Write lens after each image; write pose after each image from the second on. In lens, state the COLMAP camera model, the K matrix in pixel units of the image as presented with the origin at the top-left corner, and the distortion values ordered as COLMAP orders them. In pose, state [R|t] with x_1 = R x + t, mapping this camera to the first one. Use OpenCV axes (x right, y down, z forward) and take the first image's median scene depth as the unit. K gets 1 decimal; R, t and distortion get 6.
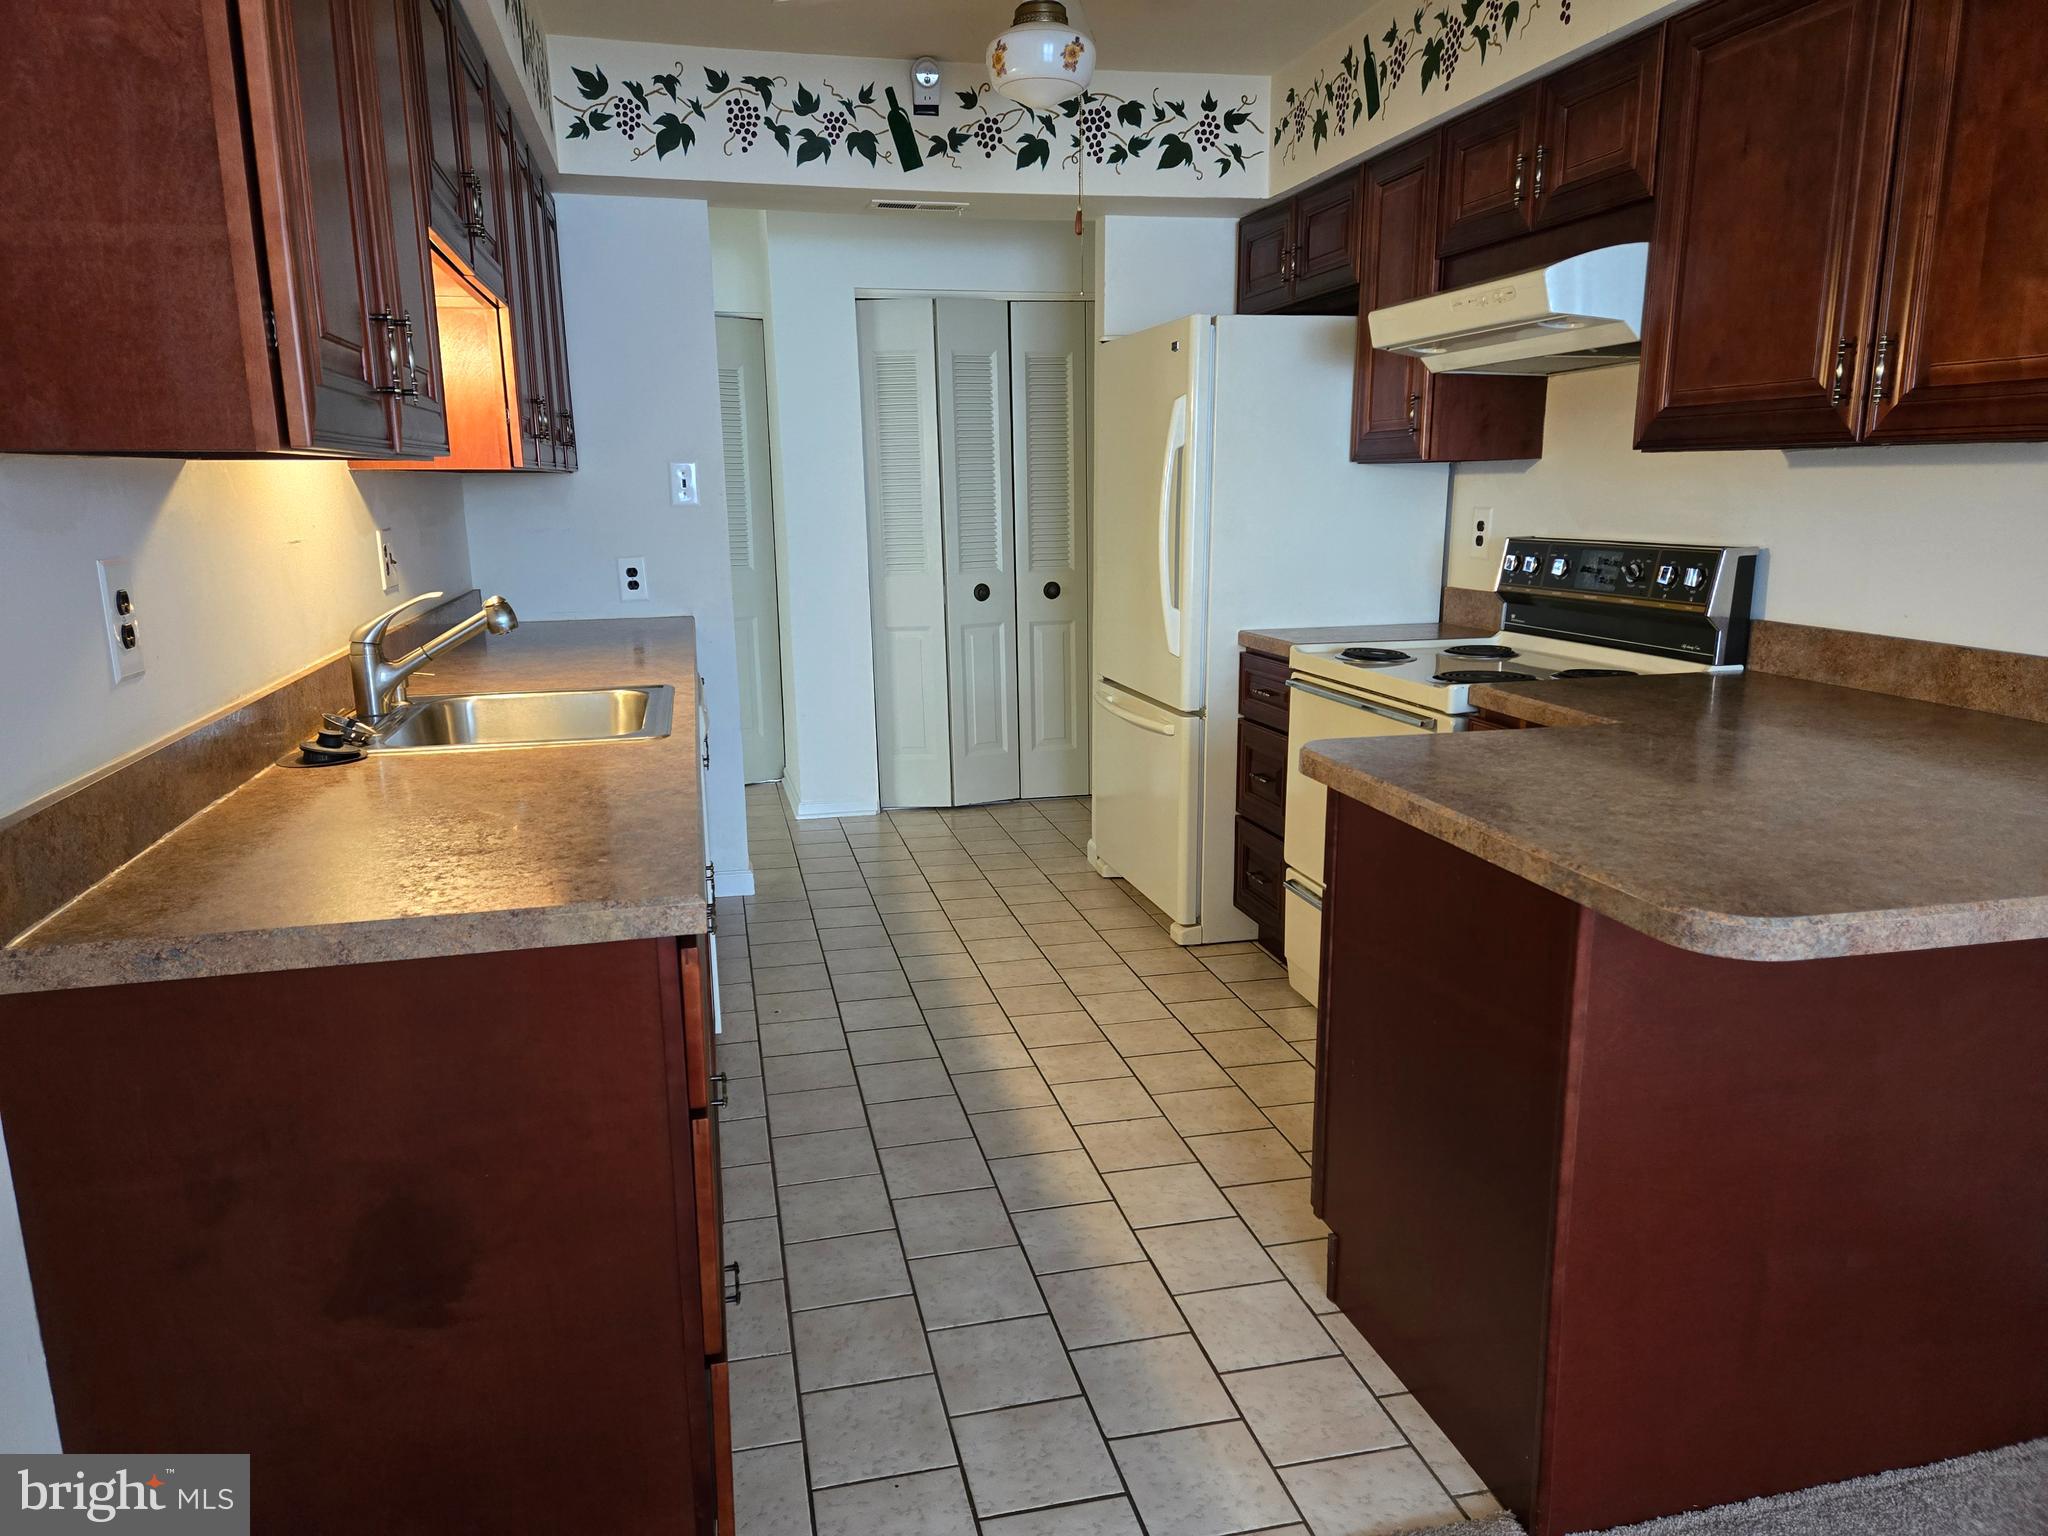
lens RADIAL K [[1376.8, 0, 1021.2], [0, 1376.8, 772.0], [0, 0, 1]] dist [0.058882, -0.029879]
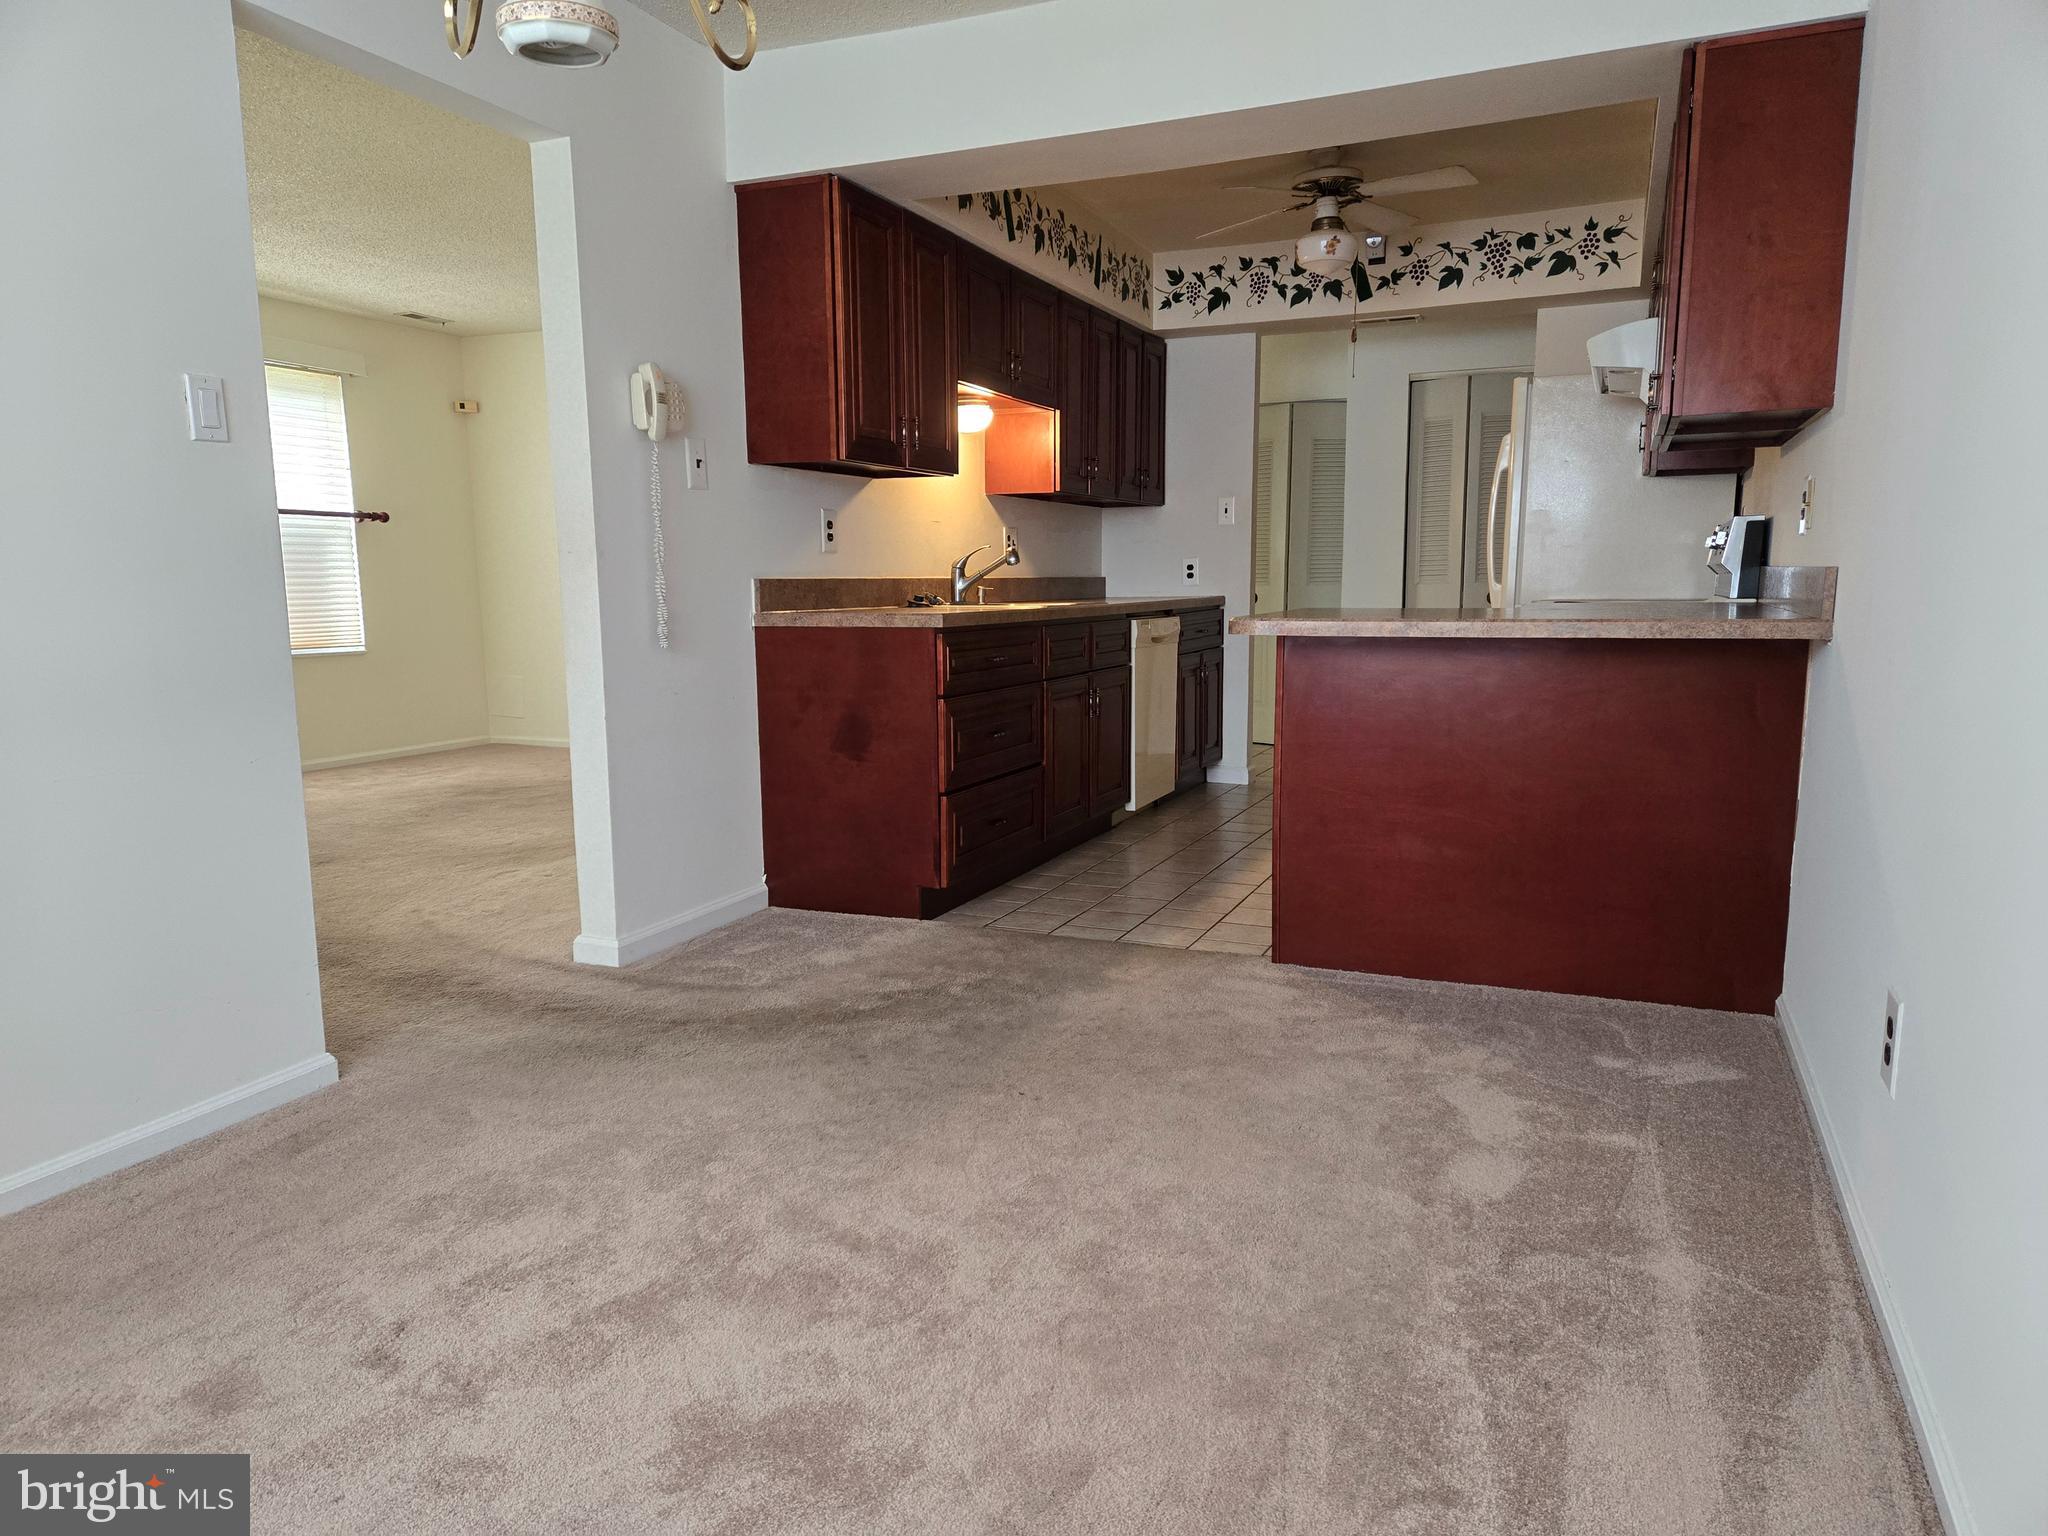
lens RADIAL K [[1376.8, 0, 1017.3], [0, 1376.8, 772.7], [0, 0, 1]] dist [0.058882, -0.029879]
pose [[0.805240, 0.089676, -0.586128, 0.555738], [-0.124526, 0.992029, -0.019301, 0.158124], [0.579725, 0.088530, 0.809988, -0.410671]]
